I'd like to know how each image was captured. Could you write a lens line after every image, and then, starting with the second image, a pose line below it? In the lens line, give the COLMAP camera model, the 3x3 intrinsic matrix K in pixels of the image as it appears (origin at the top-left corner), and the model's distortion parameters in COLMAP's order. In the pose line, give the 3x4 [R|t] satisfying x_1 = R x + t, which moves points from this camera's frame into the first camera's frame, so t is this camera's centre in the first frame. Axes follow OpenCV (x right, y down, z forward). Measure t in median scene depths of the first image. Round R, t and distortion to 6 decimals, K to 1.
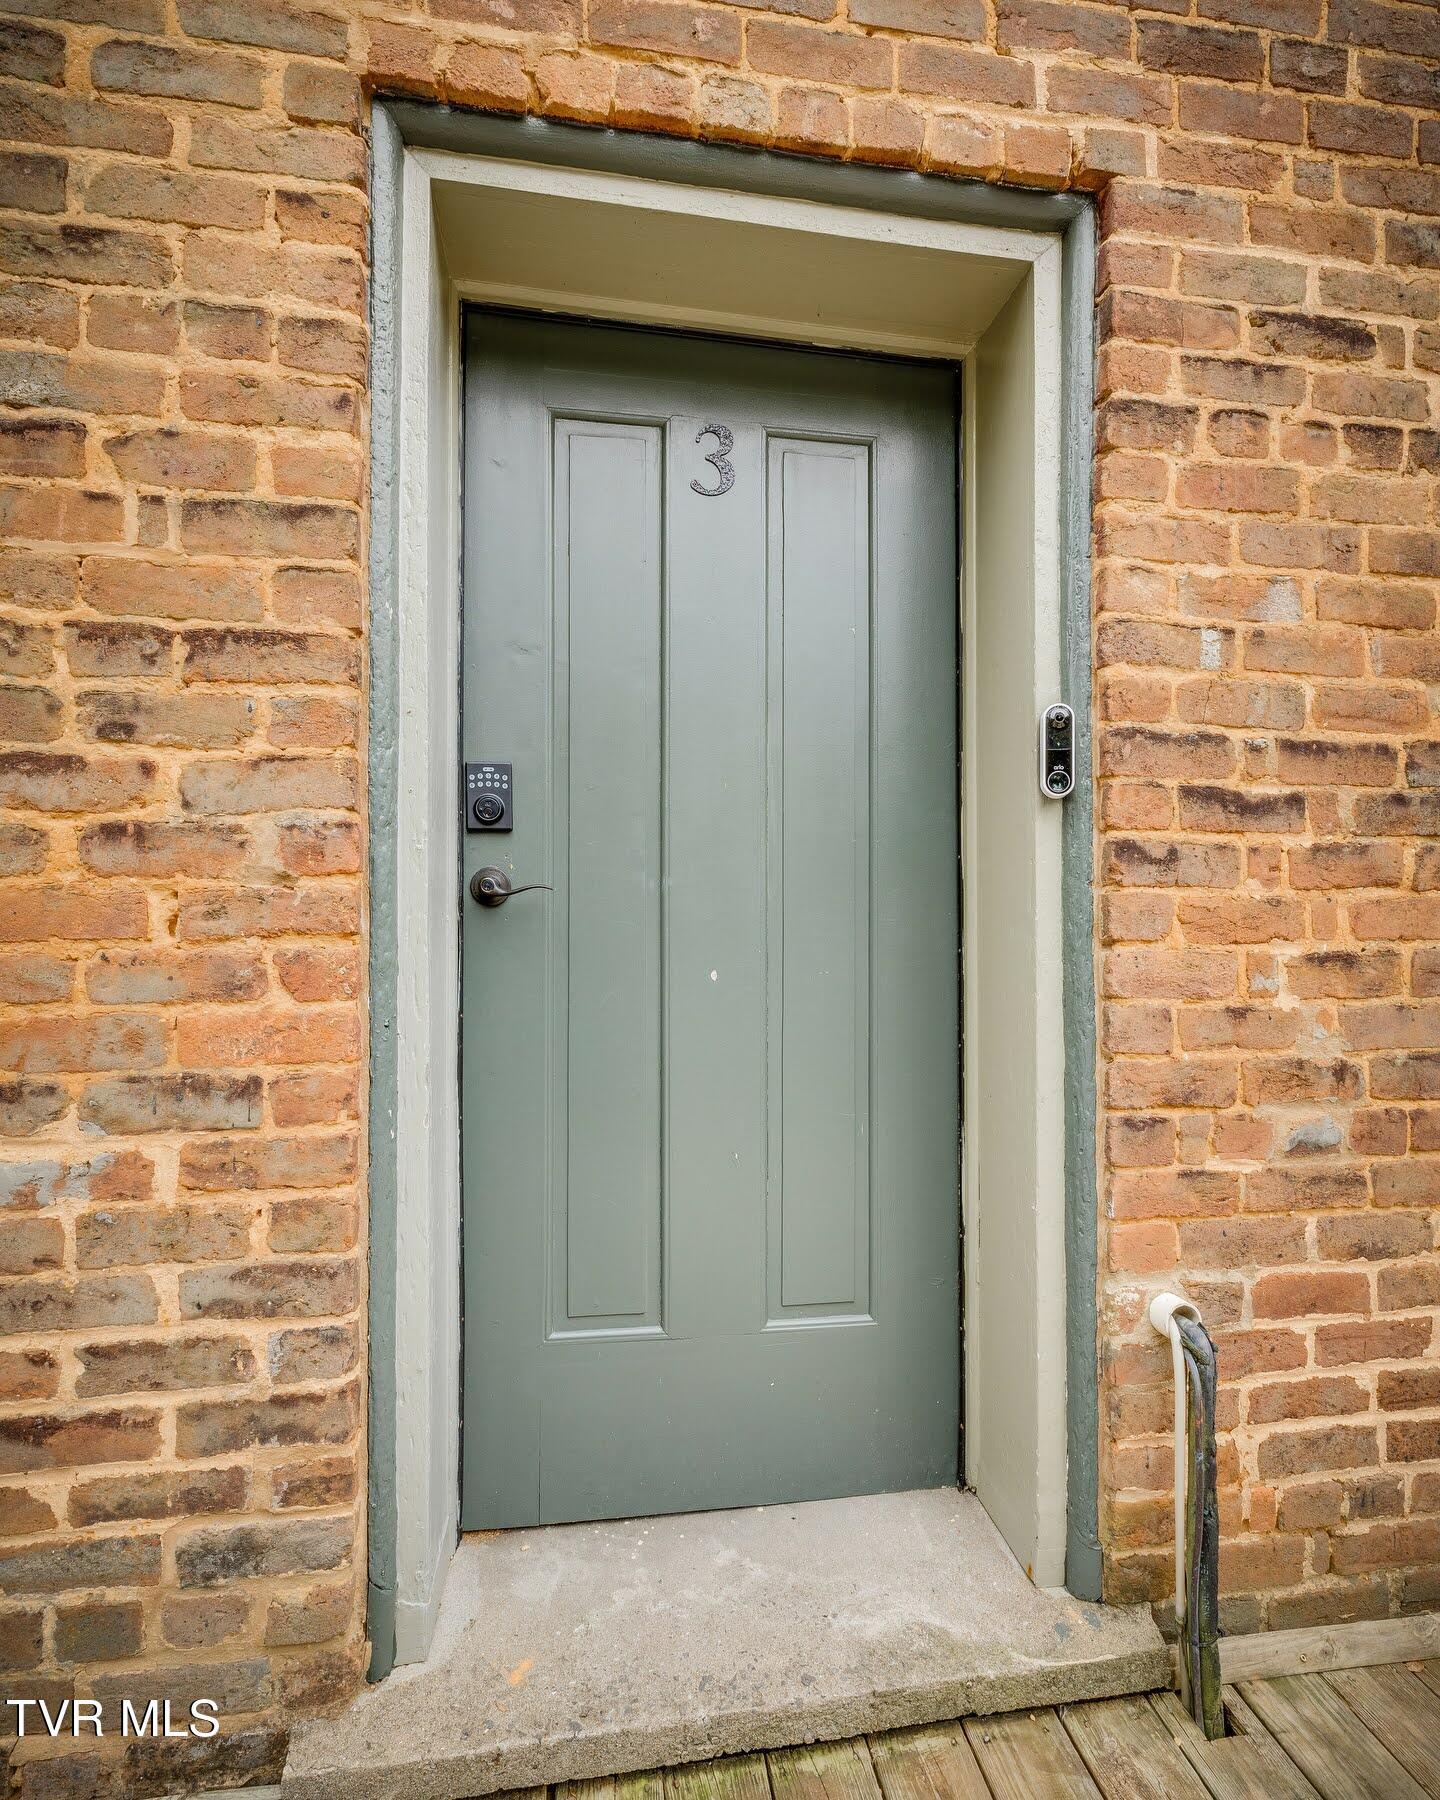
lens RADIAL K [[917.2, 0, 723.3], [0, 917.2, 924.1], [0, 0, 1]] dist [0.000410, 0.000116]
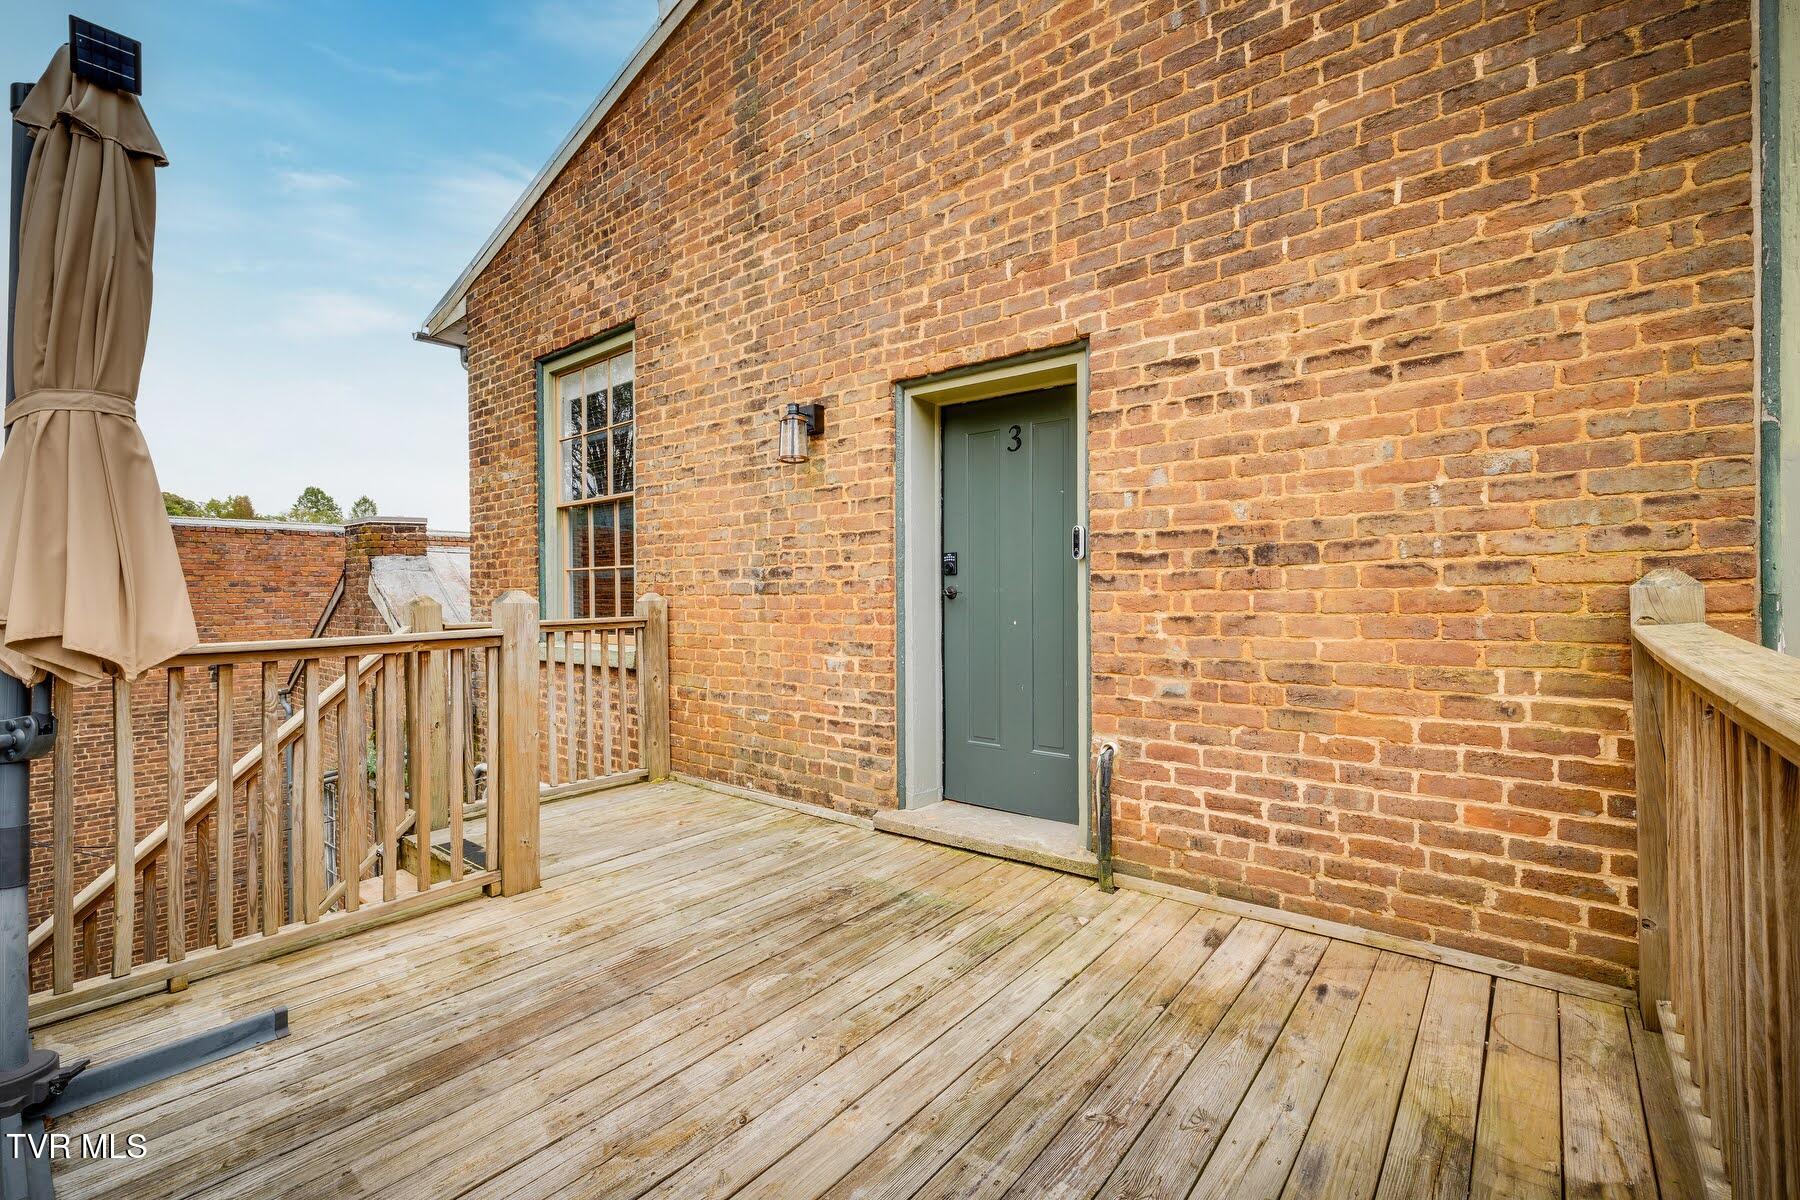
lens RADIAL K [[759.0, 0, 903.7], [0, 759.0, 601.8], [0, 0, 1]] dist [0.000599, 0.000644]
pose [[0.673530, -0.002659, -0.739155, 1.686723], [0.006868, 0.999973, 0.002662, -0.018519], [0.739128, -0.006870, 0.673530, -0.929140]]
